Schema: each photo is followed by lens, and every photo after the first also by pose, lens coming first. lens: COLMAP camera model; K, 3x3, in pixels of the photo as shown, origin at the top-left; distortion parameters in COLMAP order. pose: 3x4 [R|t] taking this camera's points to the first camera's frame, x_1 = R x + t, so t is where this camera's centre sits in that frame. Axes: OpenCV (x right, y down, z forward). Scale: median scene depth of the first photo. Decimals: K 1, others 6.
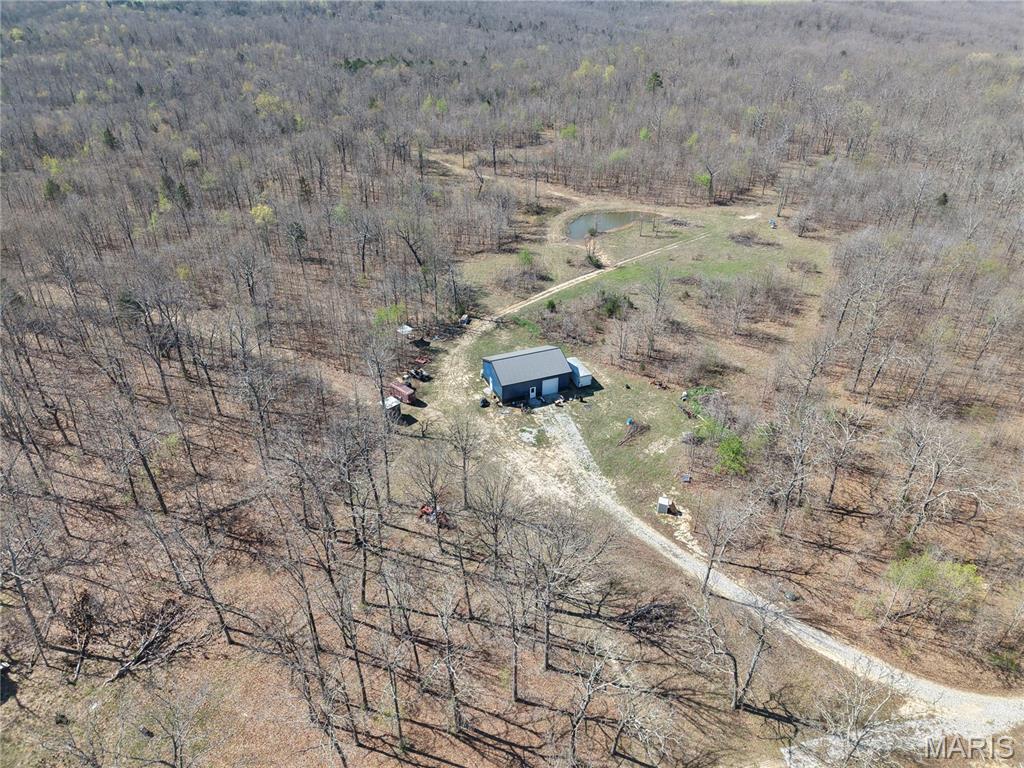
lens RADIAL K [[693.8, 0, 512.0], [0, 693.8, 384.0], [0, 0, 1]] dist [0.078294, -0.122825]
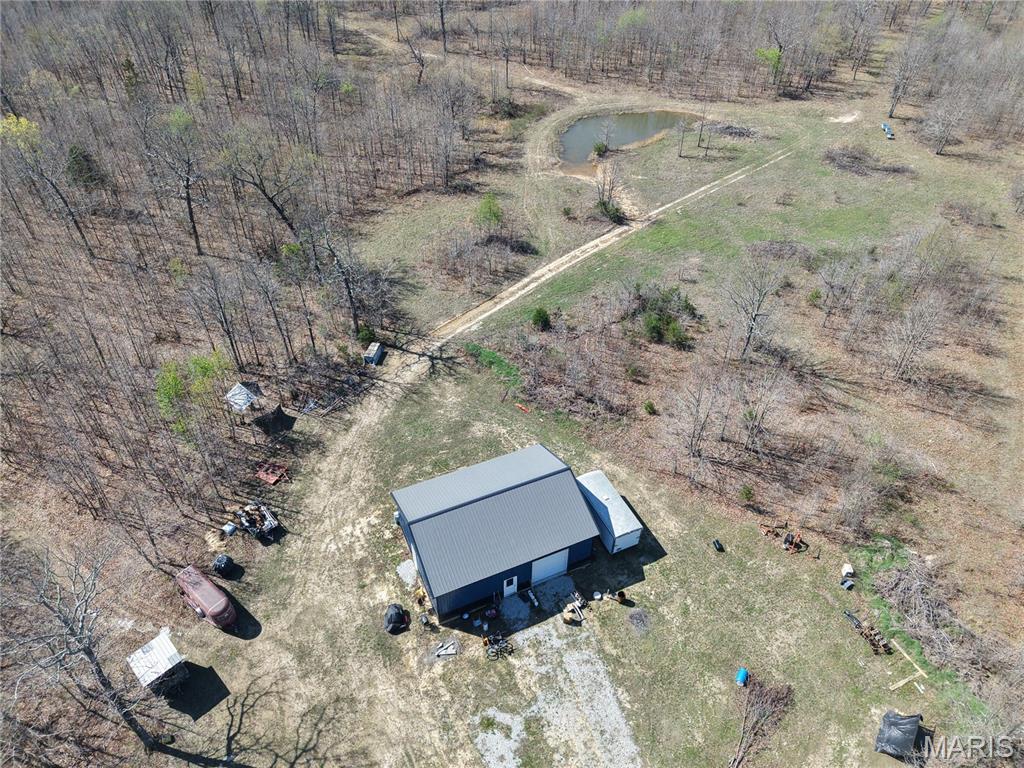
lens RADIAL K [[693.0, 0, 512.0], [0, 693.0, 384.0], [0, 0, 1]] dist [0.012105, -0.003823]
pose [[0.999163, -0.025957, 0.031600, 0.017033], [0.020704, 0.987466, 0.156470, -0.146309], [-0.035265, -0.155685, 0.987177, 0.481555]]
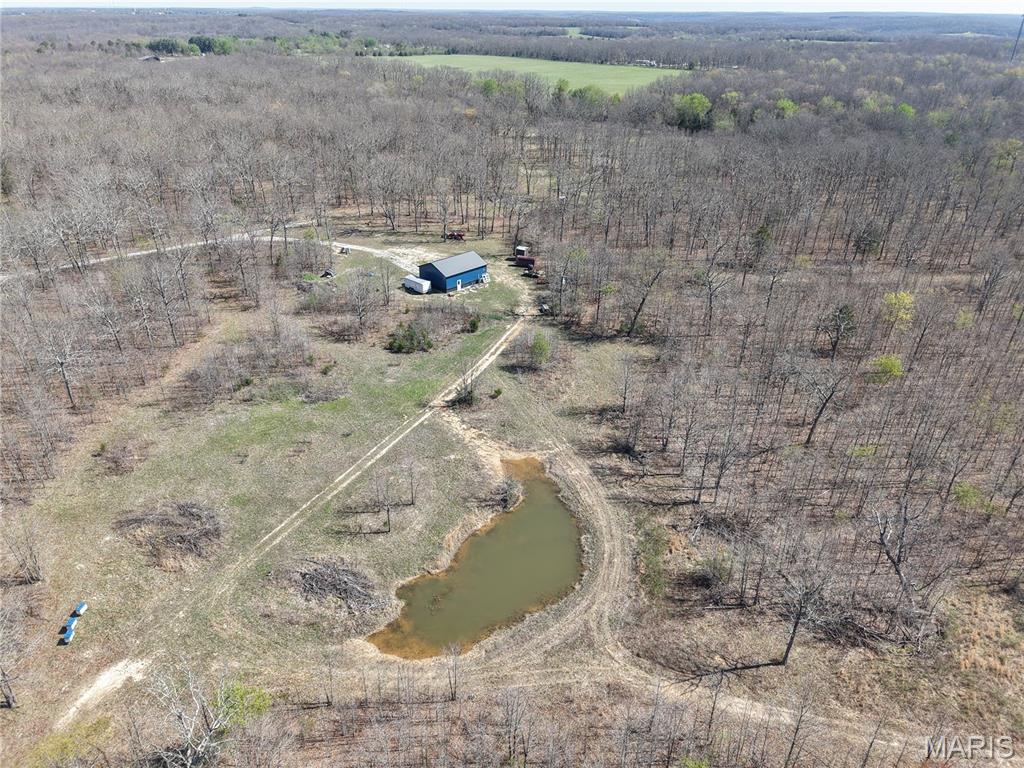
lens RADIAL K [[693.0, 0, 512.0], [0, 693.0, 384.0], [0, 0, 1]] dist [0.012105, -0.003823]
pose [[-0.917145, 0.177585, -0.356804, 0.357488], [-0.221198, 0.517907, 0.826344, -0.857148], [0.331538, 0.836801, -0.435714, 1.495295]]
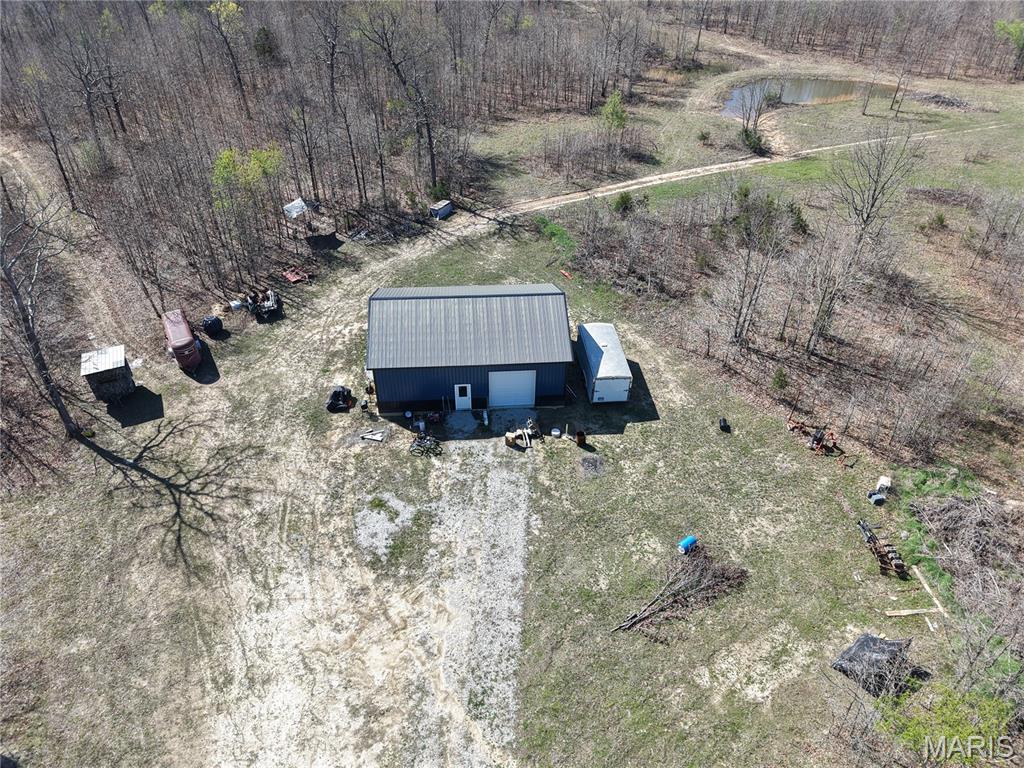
lens RADIAL K [[693.0, 0, 512.0], [0, 693.0, 384.0], [0, 0, 1]] dist [0.012105, -0.003823]
pose [[0.953357, 0.185562, -0.238071, 0.119498], [-0.161712, 0.979967, 0.116251, -0.035871], [0.254874, -0.072330, 0.964265, 0.515806]]
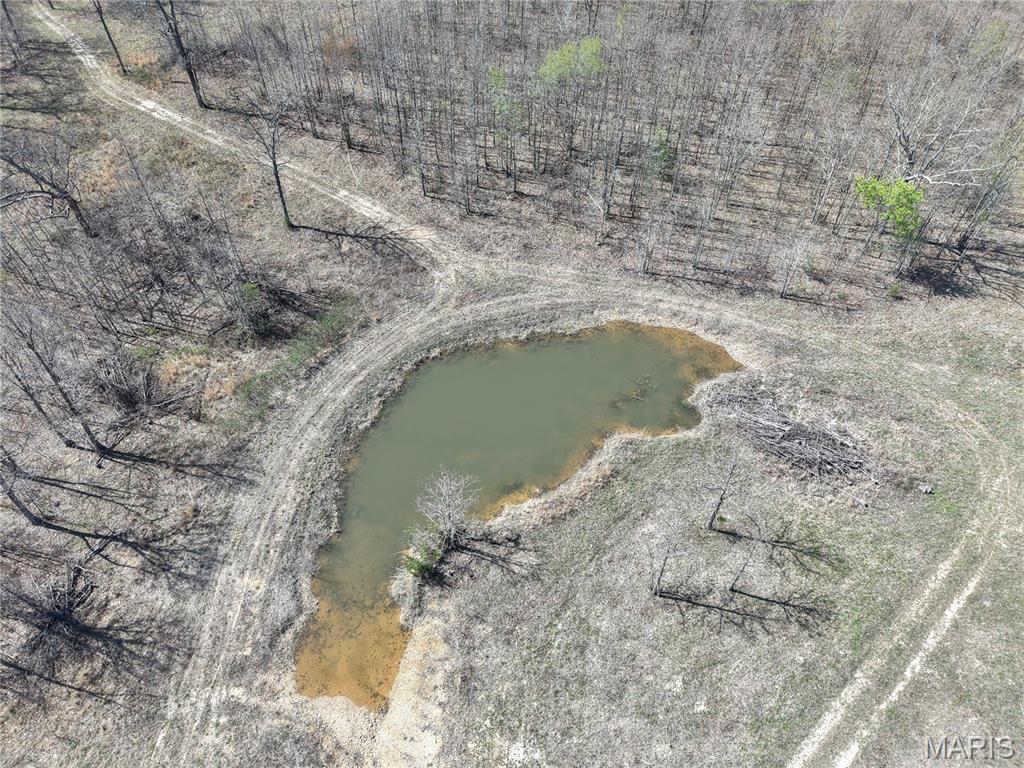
lens RADIAL K [[693.8, 0, 512.0], [0, 693.8, 384.0], [0, 0, 1]] dist [0.078294, -0.122825]
pose [[0.999088, -0.026481, 0.033484, 0.174249], [0.016836, 0.965198, 0.260976, -0.419884], [-0.039230, -0.260174, 0.964764, 1.045415]]
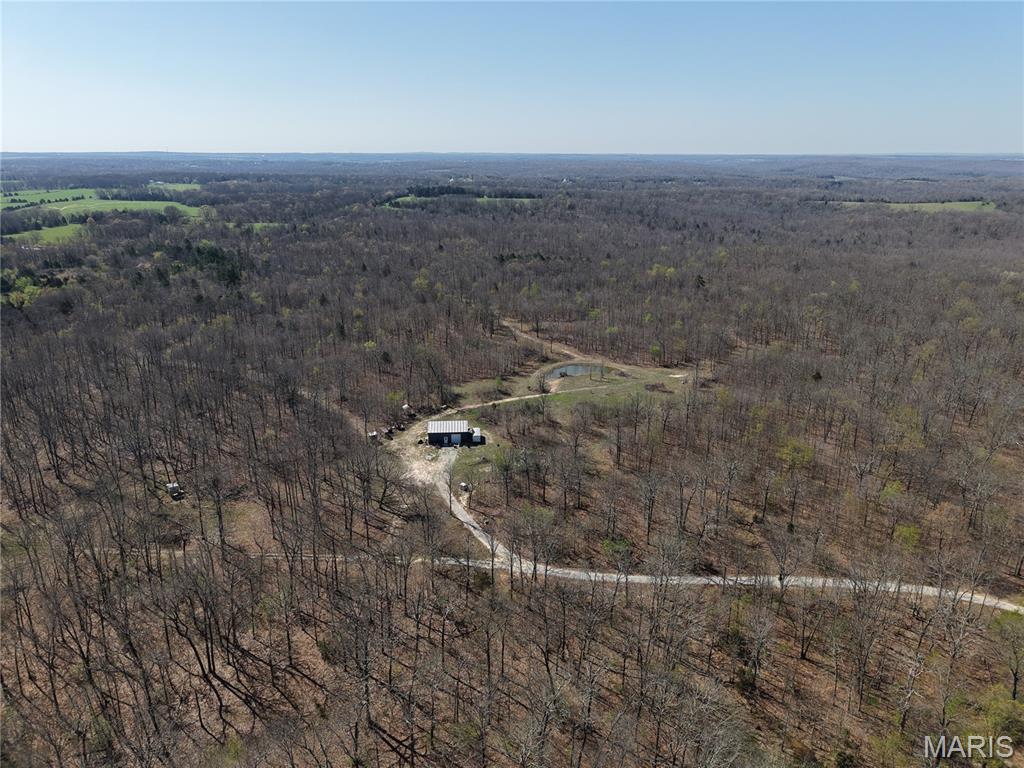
lens RADIAL K [[693.0, 0, 512.0], [0, 693.0, 384.0], [0, 0, 1]] dist [0.012105, -0.003823]
pose [[0.950477, 0.093571, -0.296375, 0.610962], [-0.159255, 0.965528, -0.205896, 0.183778], [0.266892, 0.242899, 0.932614, -0.619337]]
